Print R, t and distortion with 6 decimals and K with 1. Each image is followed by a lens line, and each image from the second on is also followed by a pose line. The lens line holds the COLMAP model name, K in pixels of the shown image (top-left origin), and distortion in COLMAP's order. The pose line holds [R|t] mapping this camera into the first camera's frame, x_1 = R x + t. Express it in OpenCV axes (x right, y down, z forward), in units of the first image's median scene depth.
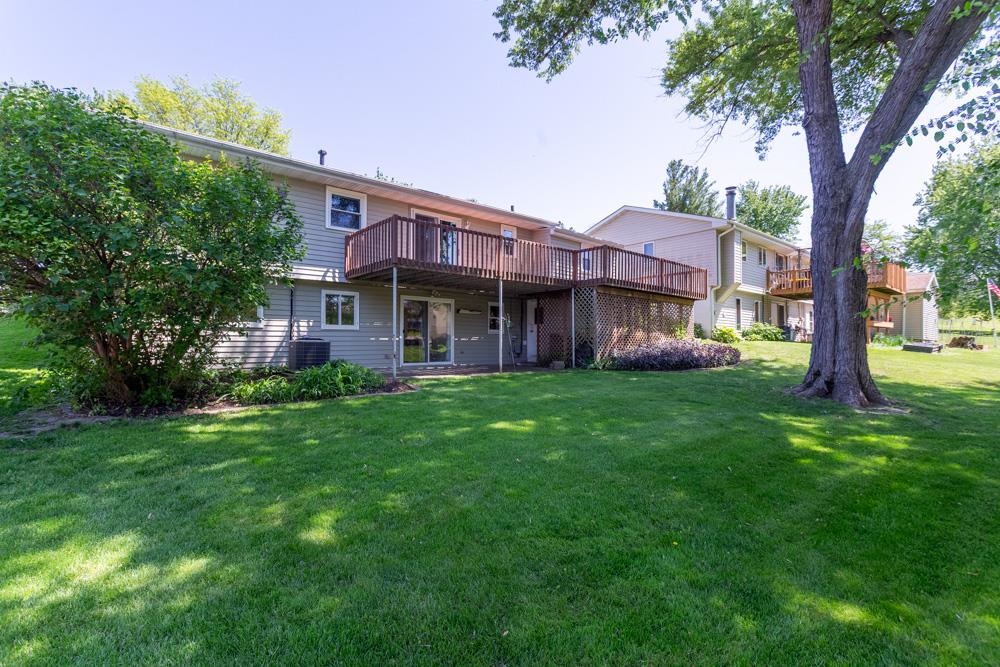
lens RADIAL K [[472.8, 0, 496.0], [0, 472.8, 333.3], [0, 0, 1]] dist [-0.000773, 0.001356]
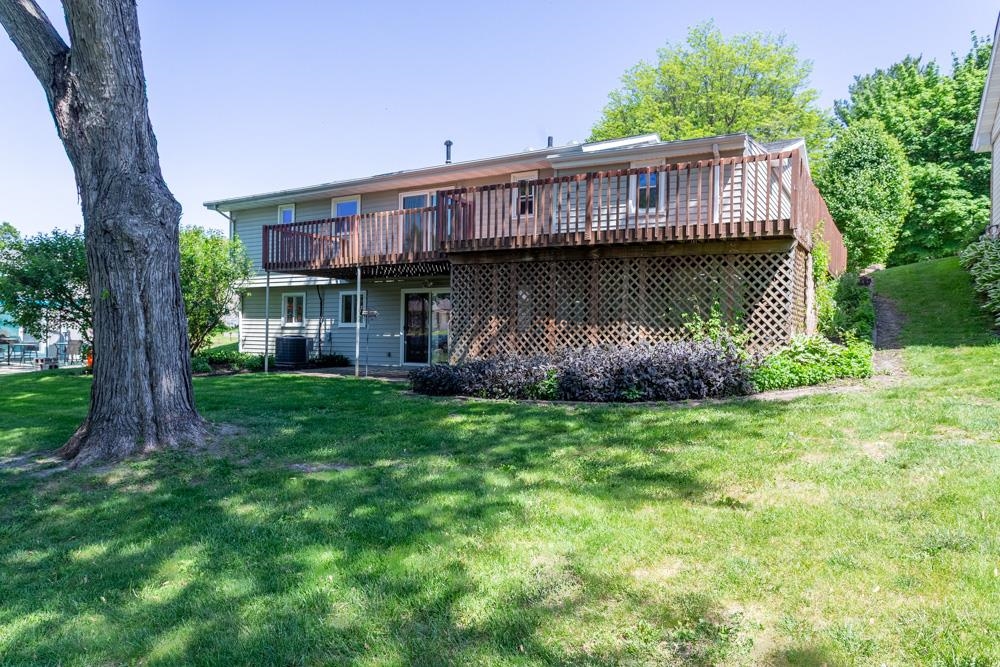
lens RADIAL K [[652.4, 0, 500.0], [0, 652.4, 333.5], [0, 0, 1]] dist [0.000788, -0.000239]
pose [[0.313911, -0.017525, -0.949291, 1.206594], [-0.002509, 0.999811, -0.019288, 0.035201], [0.949449, 0.008436, 0.313808, 0.877410]]
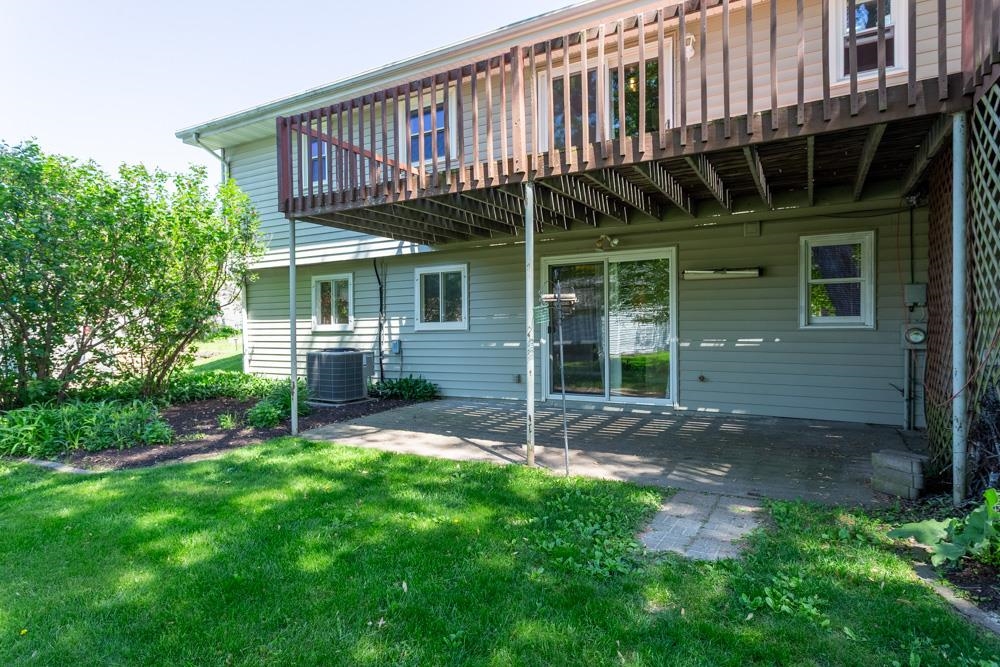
lens RADIAL K [[550.1, 0, 497.2], [0, 550.1, 339.3], [0, 0, 1]] dist [0.003112, 0.000715]
pose [[0.345780, -0.003977, -0.938307, 0.368324], [0.020886, 0.999776, 0.003459, 0.003322], [0.938083, -0.020793, 0.345785, 0.844746]]
